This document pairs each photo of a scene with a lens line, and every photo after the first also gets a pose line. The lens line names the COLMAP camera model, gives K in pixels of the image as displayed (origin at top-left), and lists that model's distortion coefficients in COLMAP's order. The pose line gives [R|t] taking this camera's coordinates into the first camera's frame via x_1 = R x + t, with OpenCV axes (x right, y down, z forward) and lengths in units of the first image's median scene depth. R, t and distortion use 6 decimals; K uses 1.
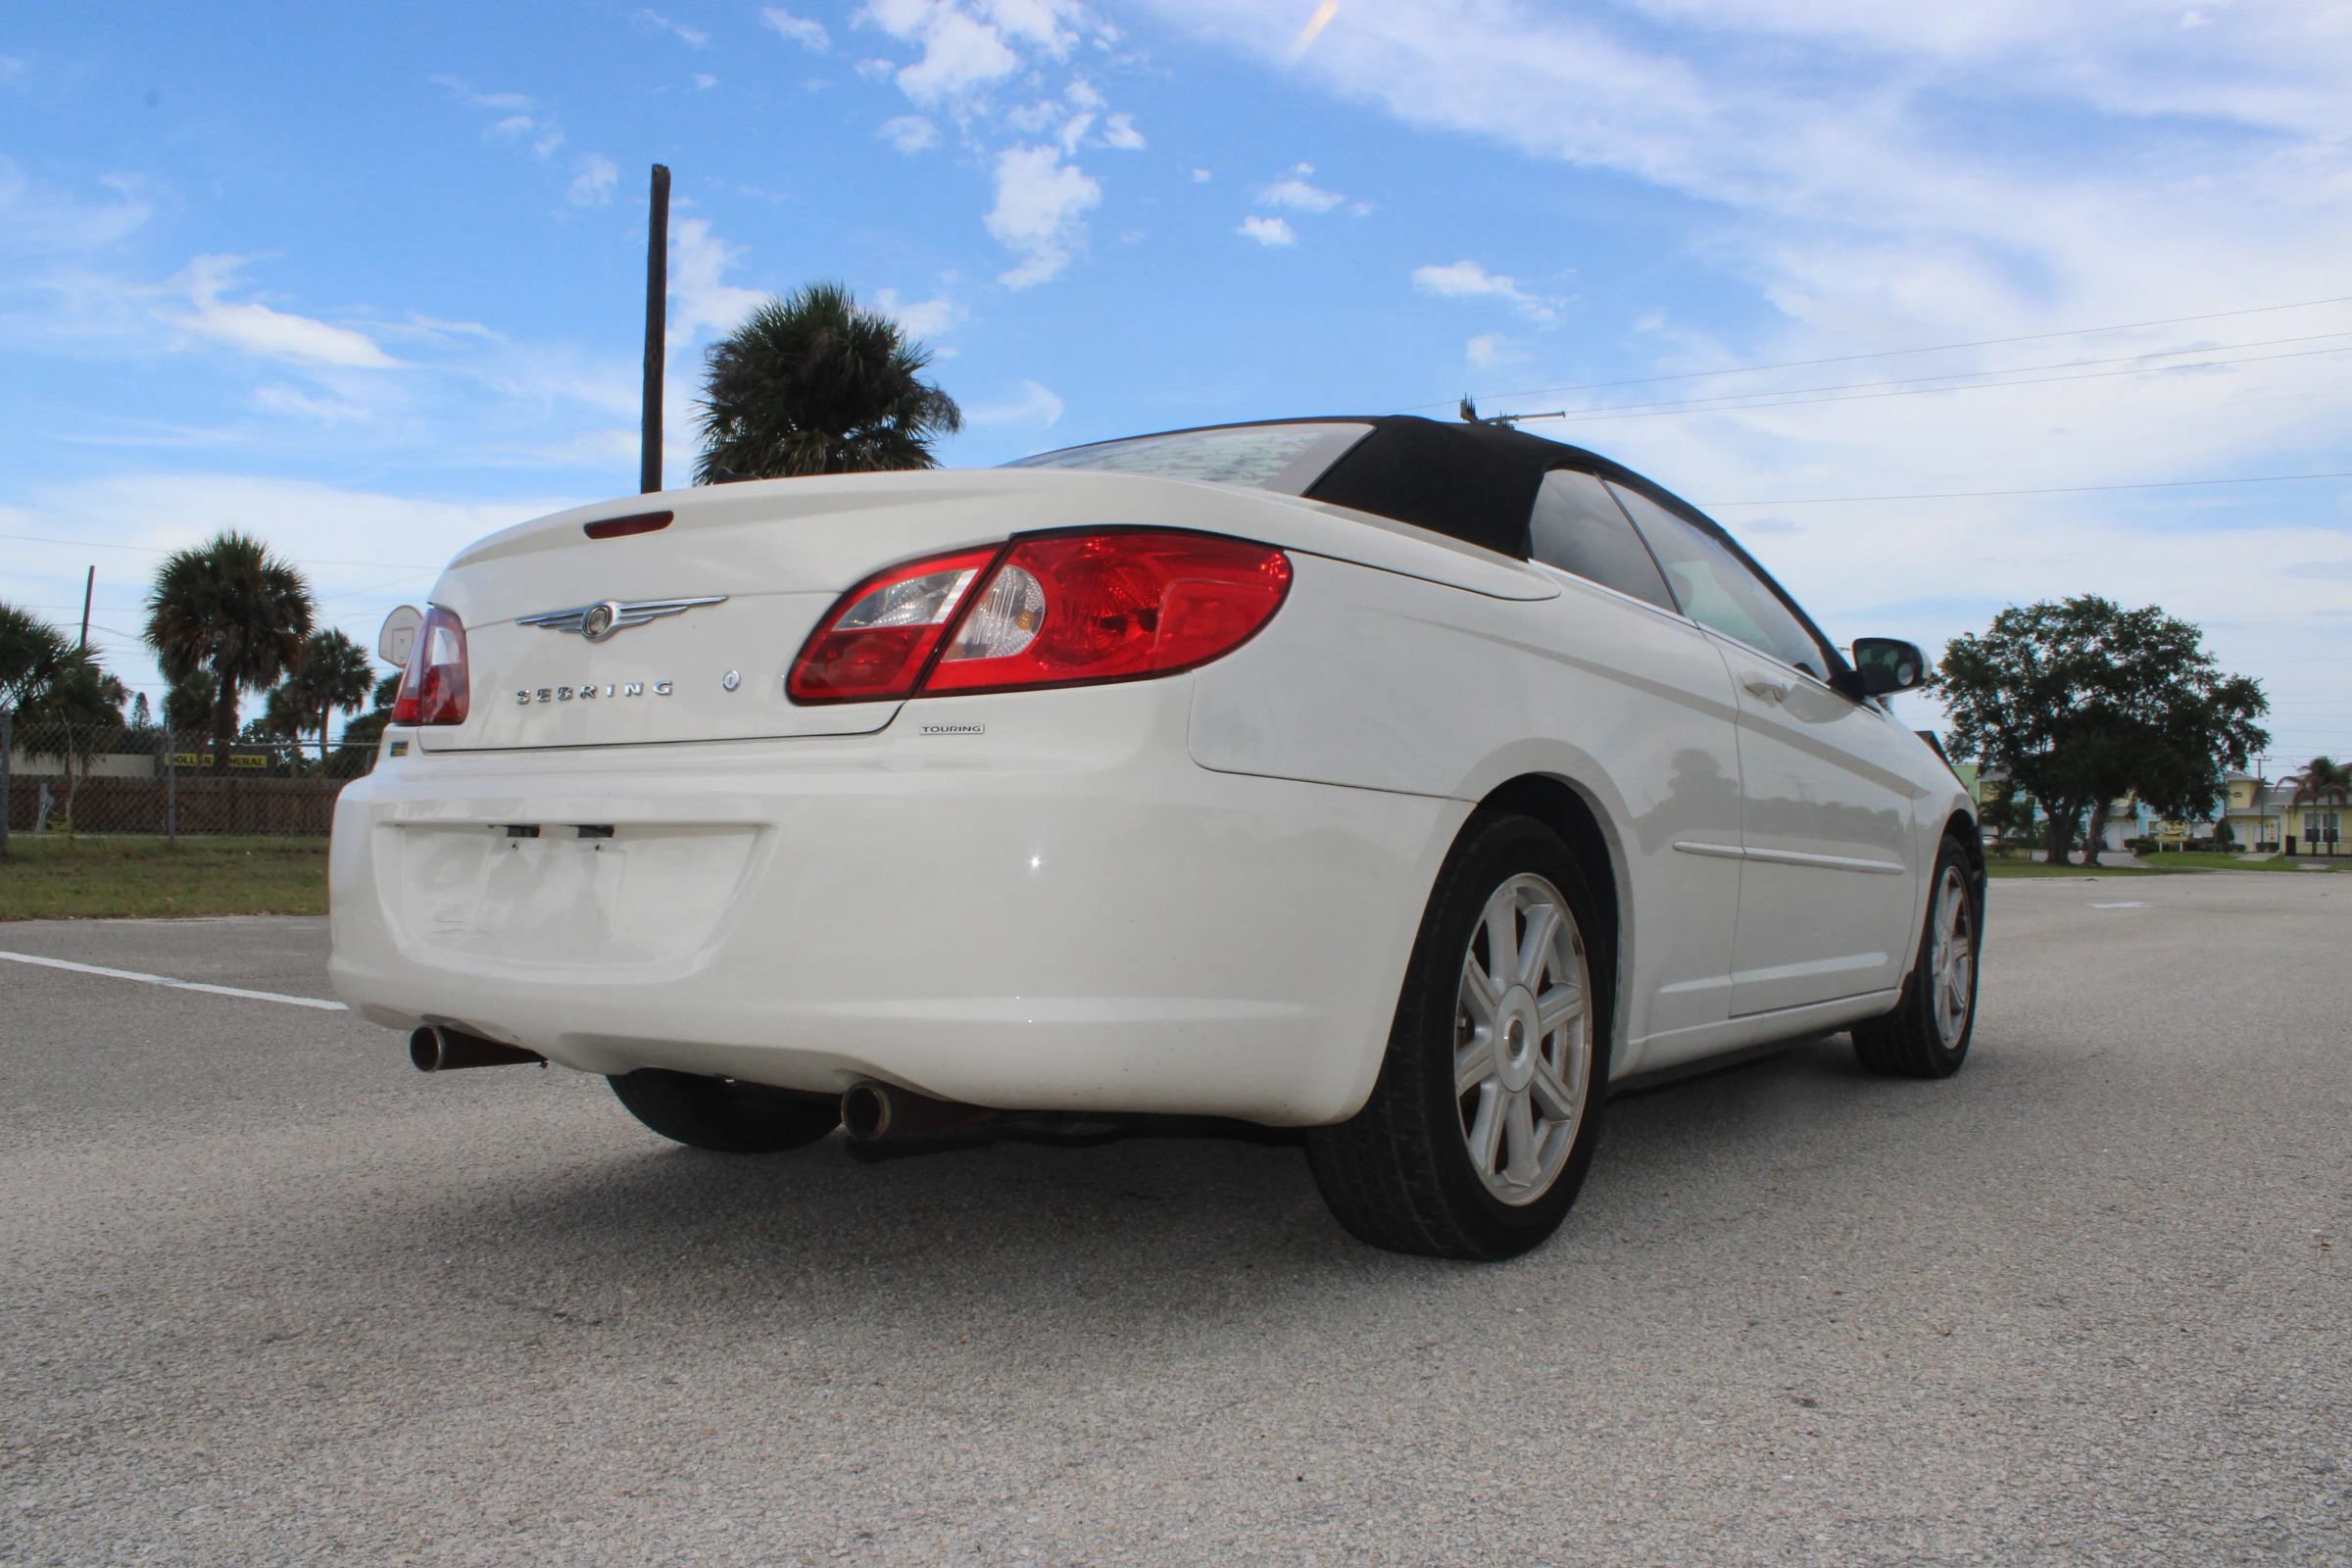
lens RADIAL K [[1954.5, 0, 1151.7], [0, 1954.5, 809.9], [0, 0, 1]] dist [-0.167824, 0.149502]
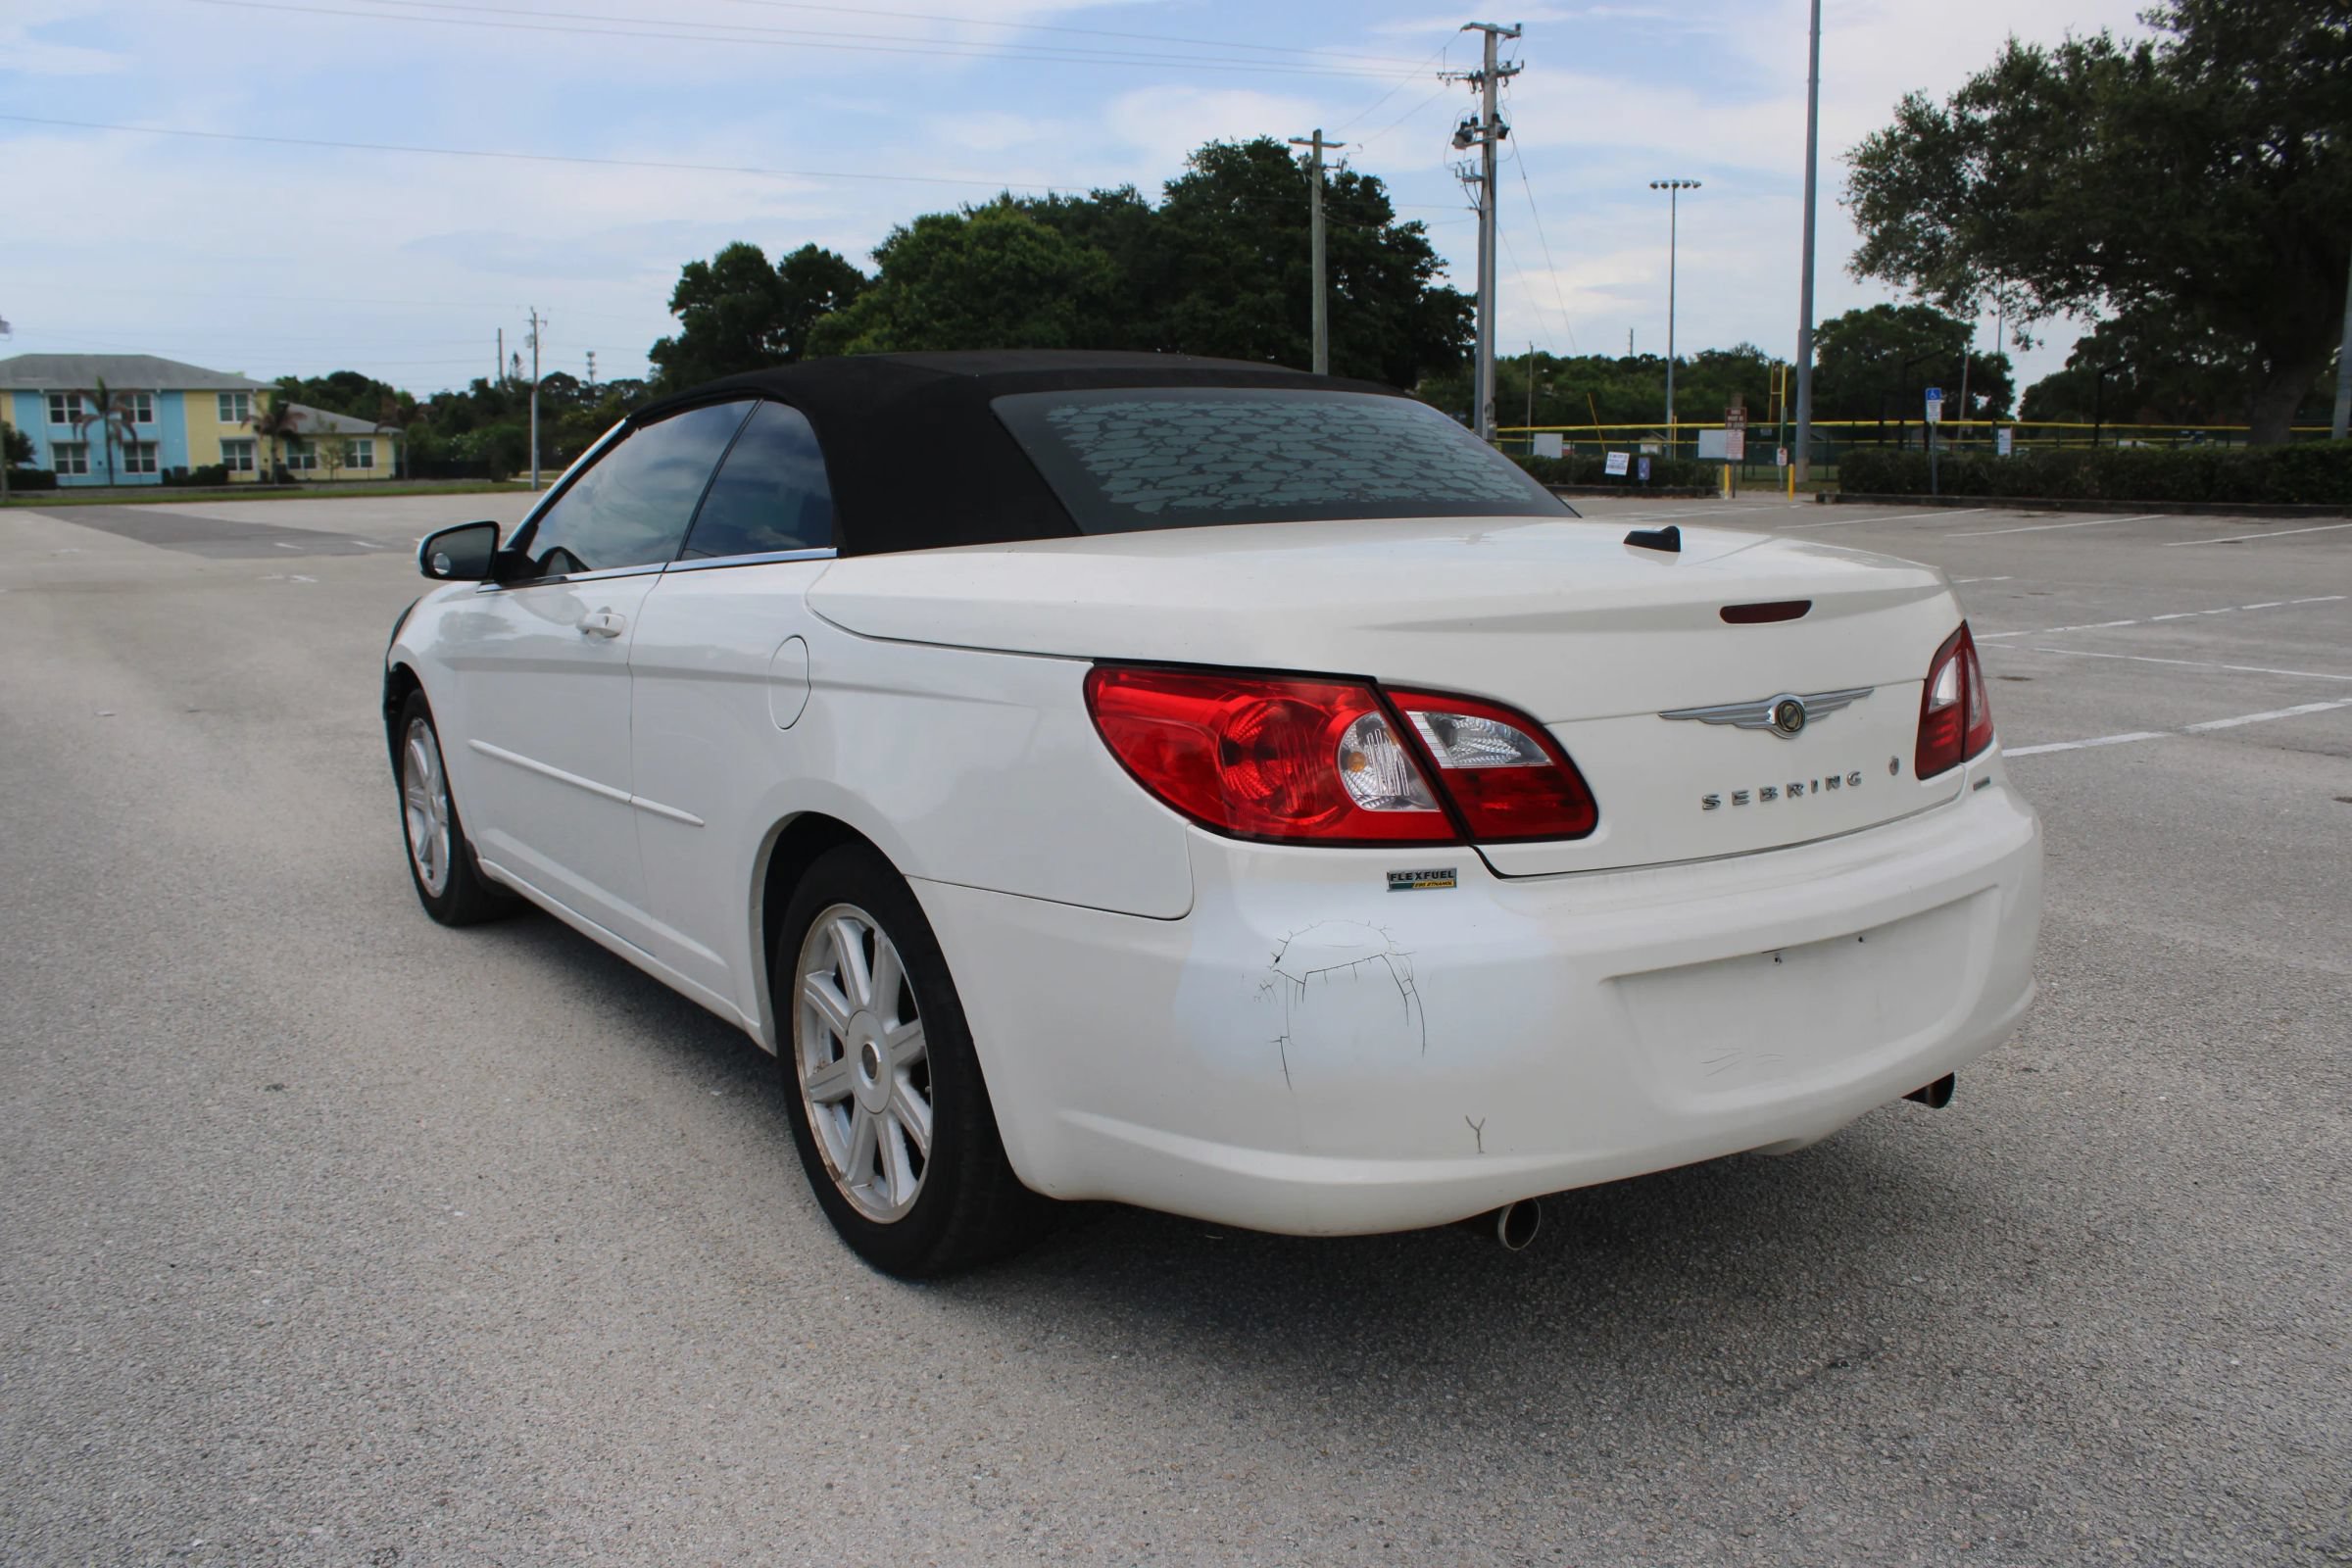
lens RADIAL K [[1954.5, 0, 1140.7], [0, 1954.5, 808.1], [0, 0, 1]] dist [-0.167824, 0.149502]
pose [[0.349828, -0.185513, 0.918262, -1.051271], [-0.003398, 0.979939, 0.199268, -0.197764], [-0.936808, -0.072829, 0.342180, 0.780079]]
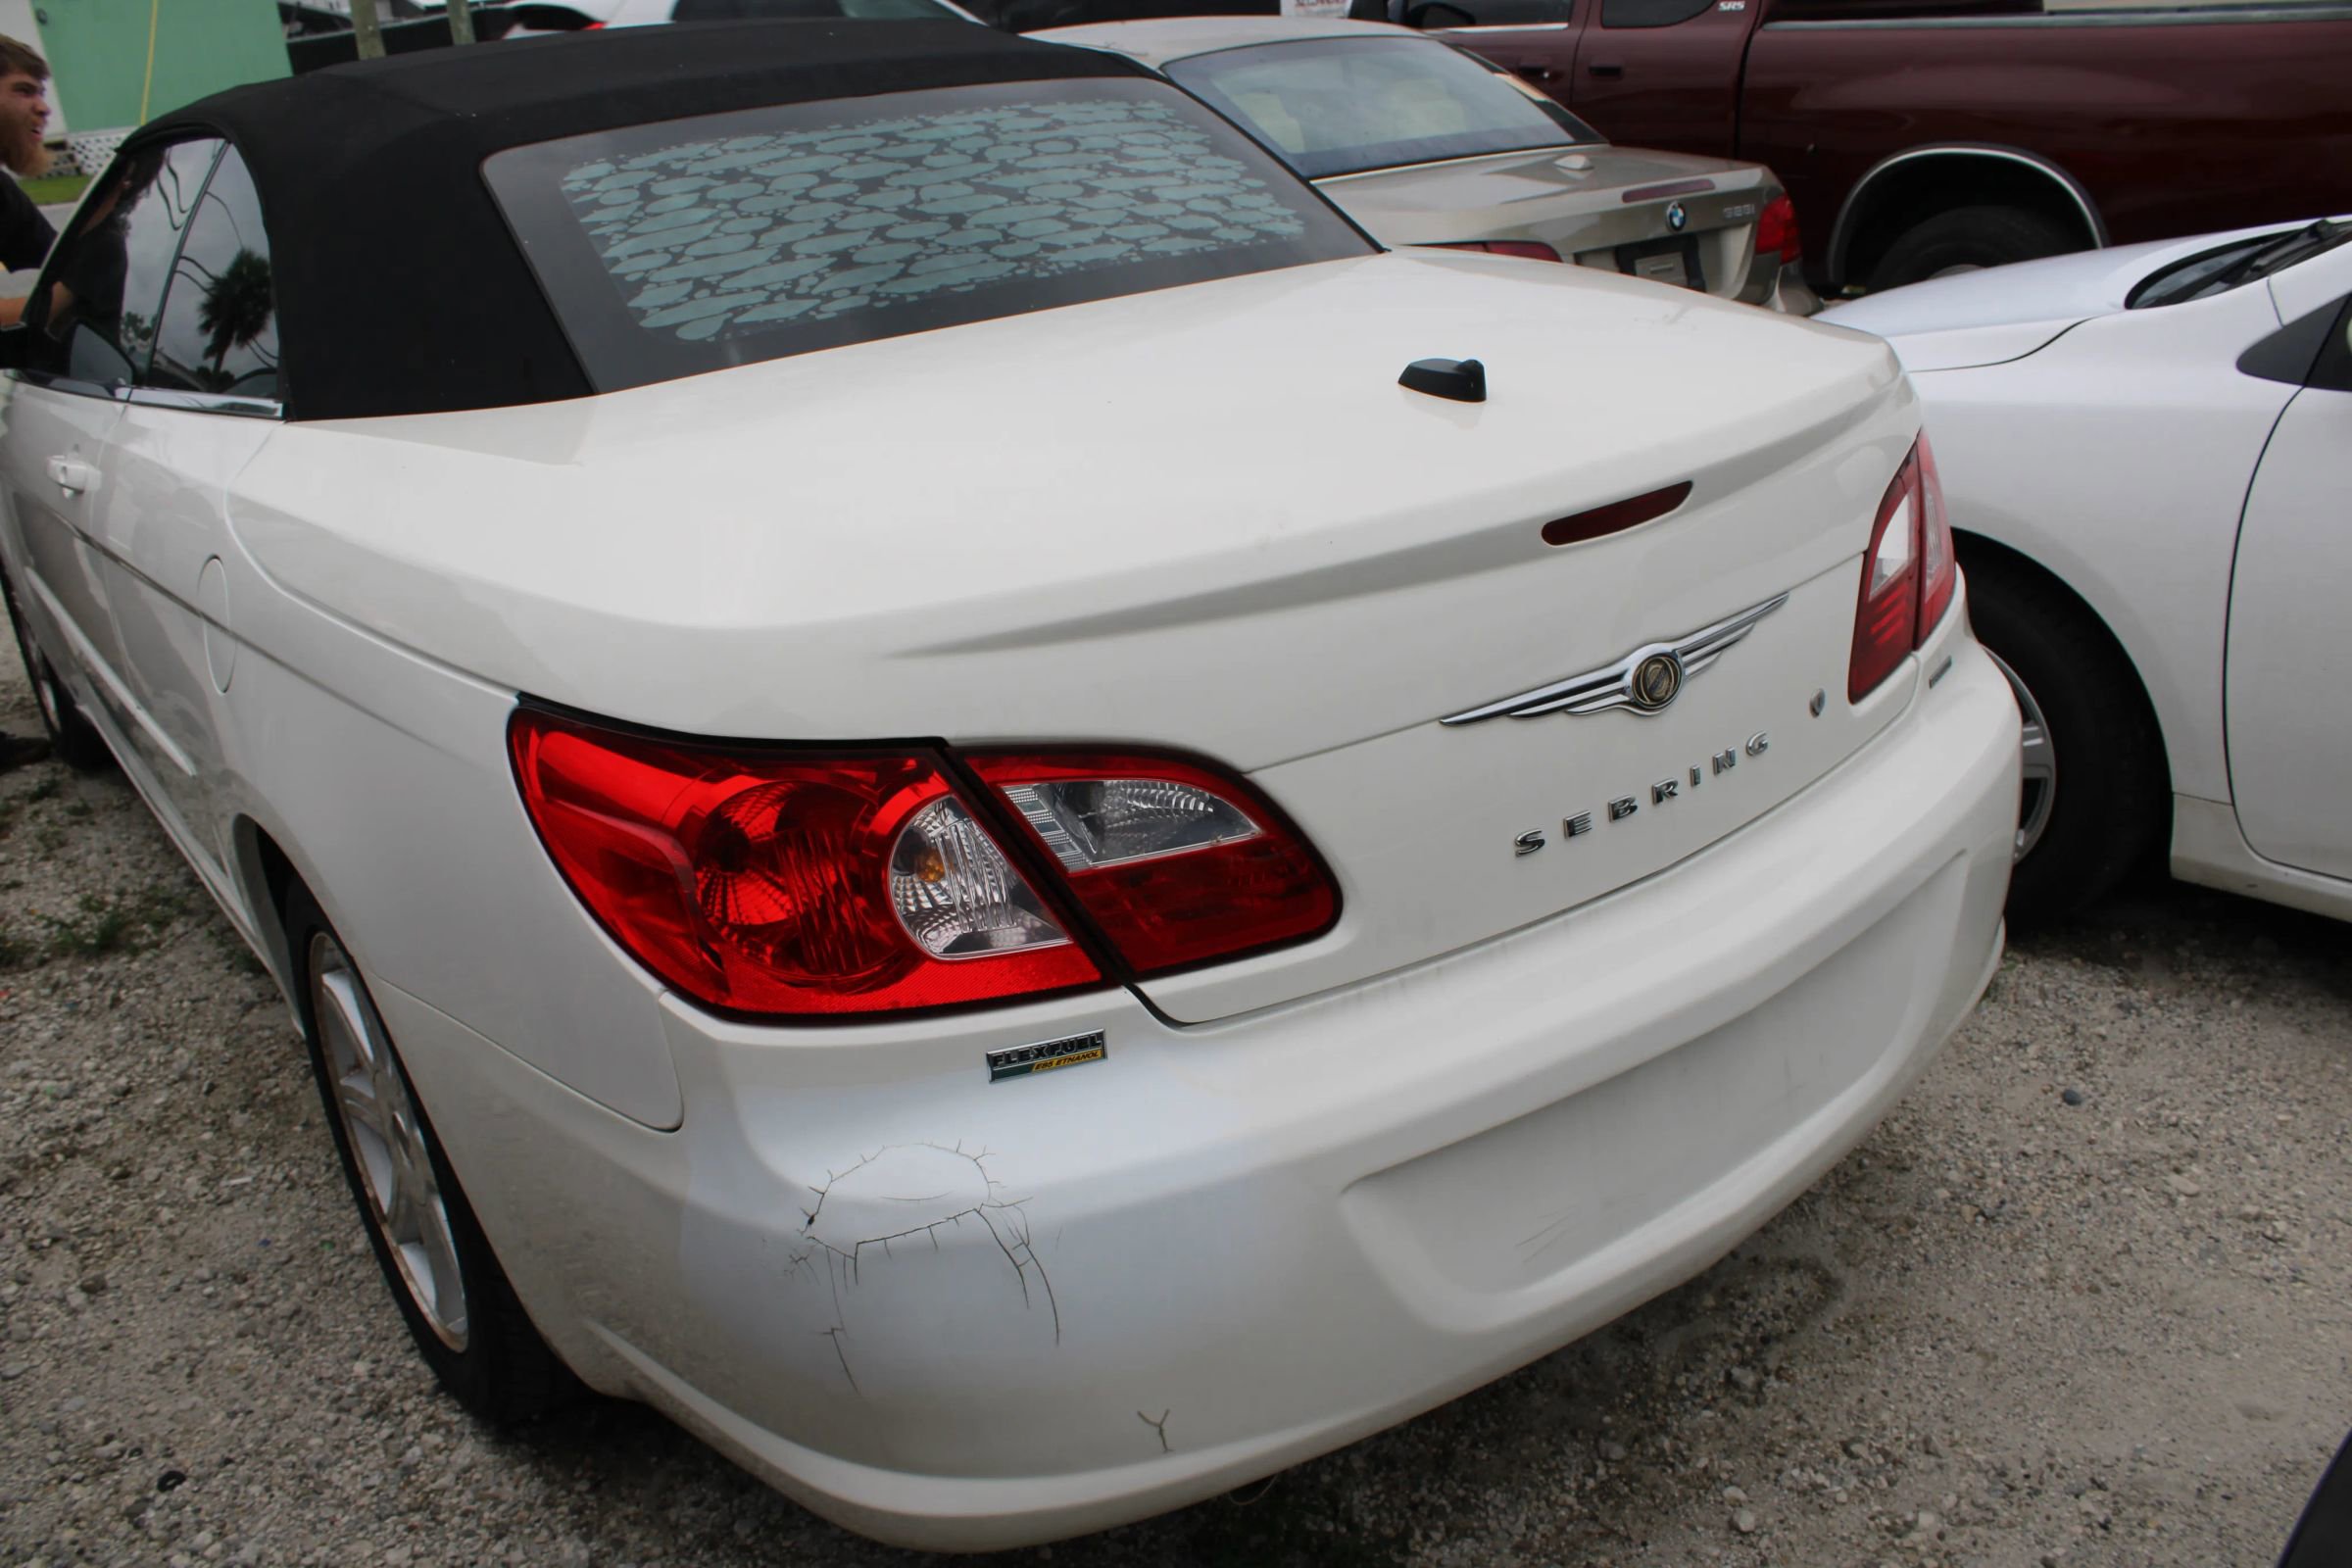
lens RADIAL K [[1954.5, 0, 1139.1], [0, 1954.5, 809.4], [0, 0, 1]] dist [-0.167824, 0.149502]
pose [[0.294793, -0.410140, 0.863065, -0.714957], [0.046168, 0.908261, 0.415849, -0.262939], [-0.954445, -0.082744, 0.286685, 0.784362]]
